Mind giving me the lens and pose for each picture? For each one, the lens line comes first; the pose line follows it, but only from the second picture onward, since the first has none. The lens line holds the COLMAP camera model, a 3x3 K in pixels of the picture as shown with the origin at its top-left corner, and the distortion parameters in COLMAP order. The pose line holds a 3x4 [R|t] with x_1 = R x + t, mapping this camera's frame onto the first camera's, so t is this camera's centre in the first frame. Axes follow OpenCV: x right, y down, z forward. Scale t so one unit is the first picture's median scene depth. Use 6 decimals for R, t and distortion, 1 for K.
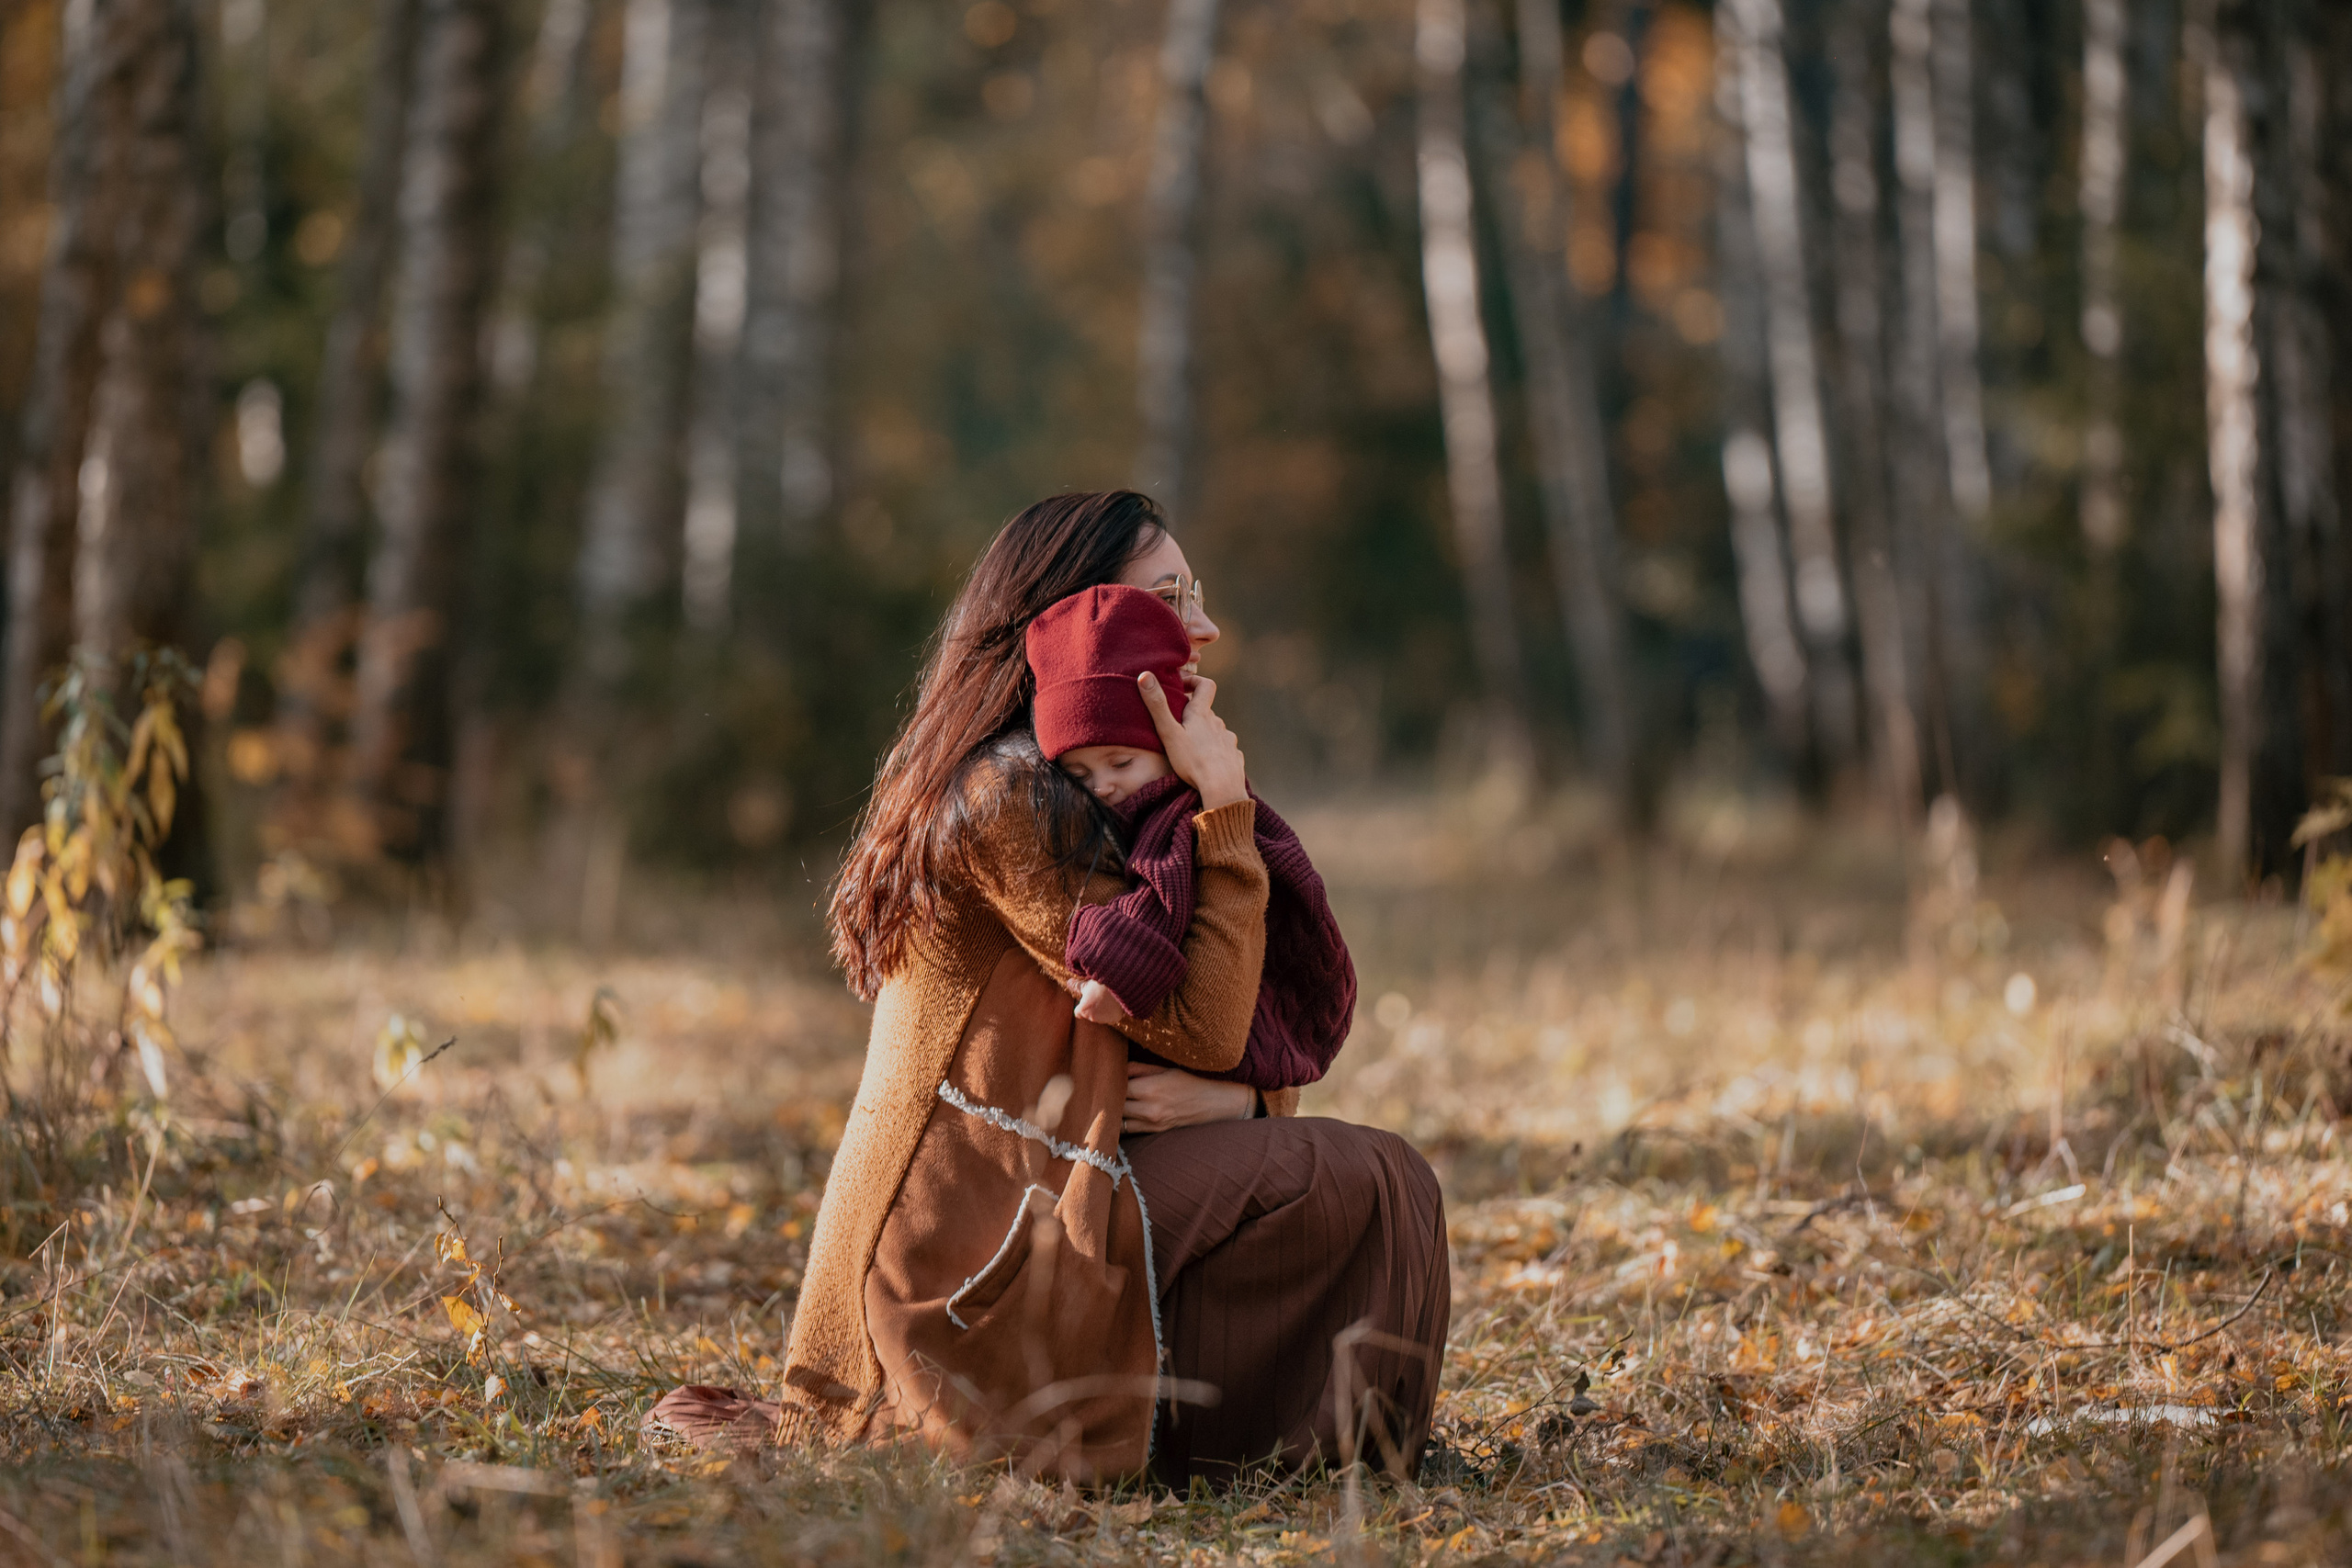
lens RADIAL K [[13540.5, 0, 1176.2], [0, 13540.5, 784.6], [0, 0, 1]] dist [0.678412, 0.000000]
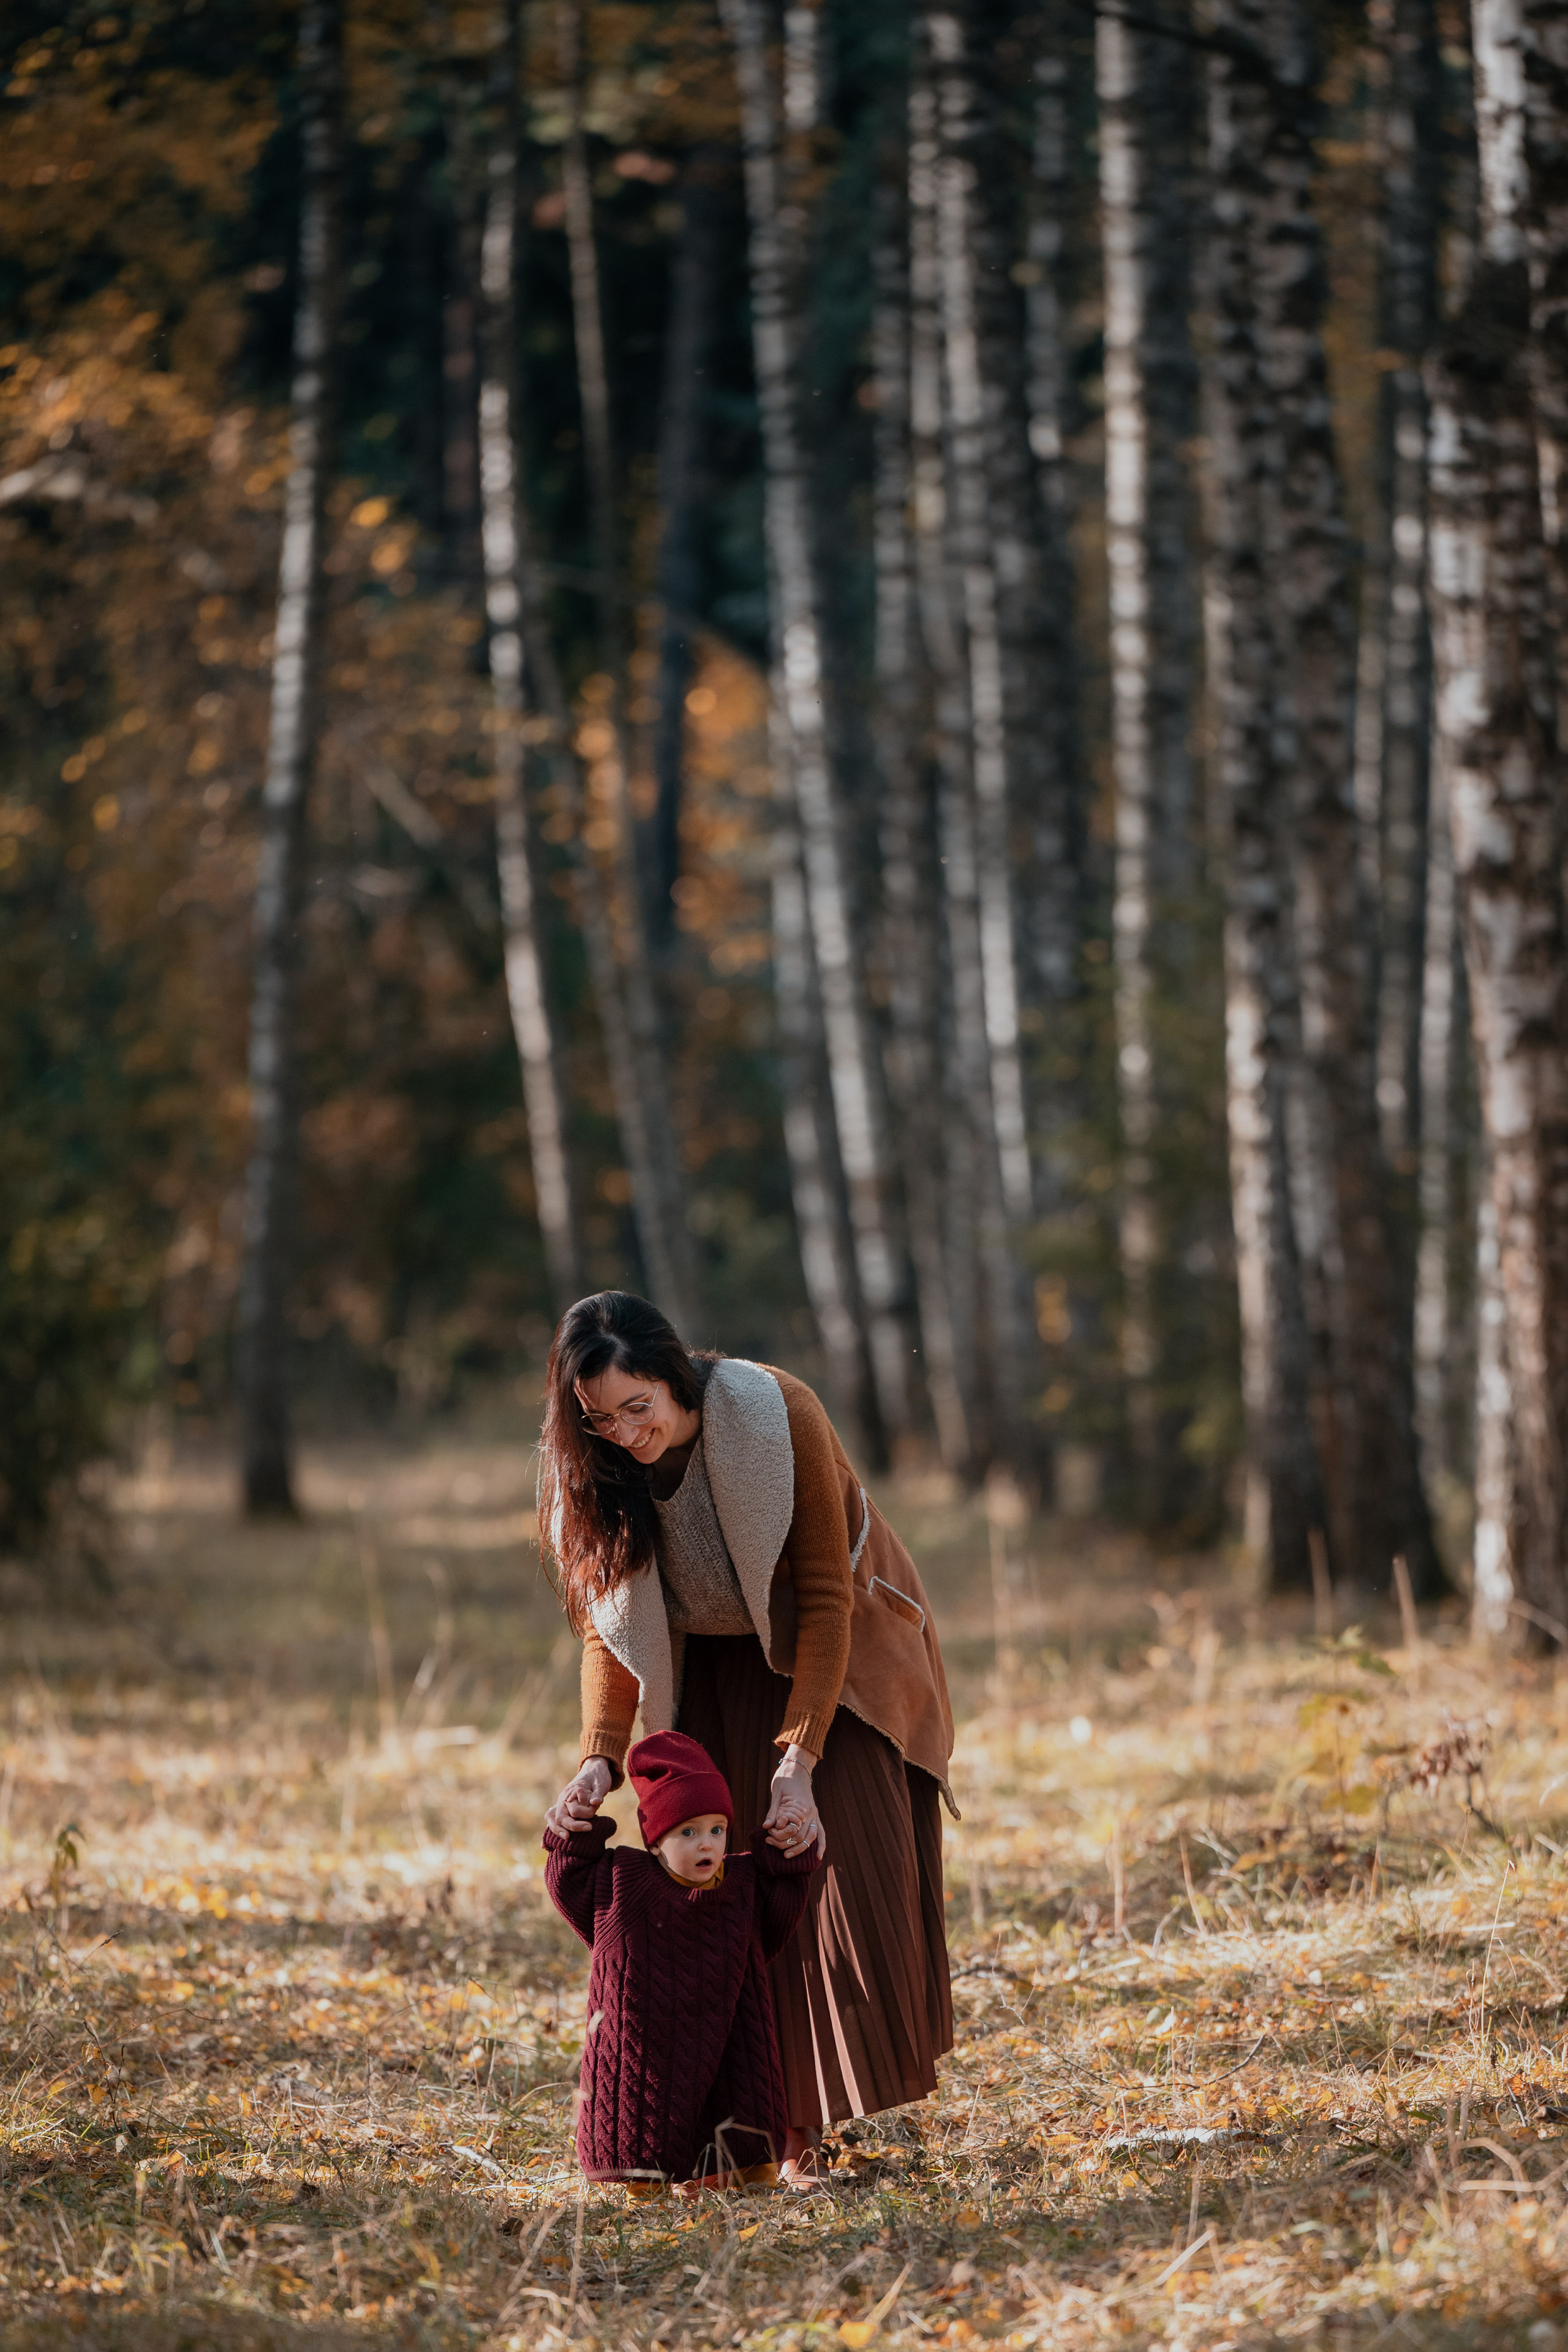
lens RADIAL K [[13541.8, 0, 783.4], [0, 13541.8, 1176.1], [0, 0, 1]] dist [0.678412, 0.000000]
pose [[0.998994, -0.015522, 0.042075, -0.009236], [0.016170, 0.999755, -0.015120, -0.009871], [-0.041830, 0.015785, 0.999000, -0.133837]]
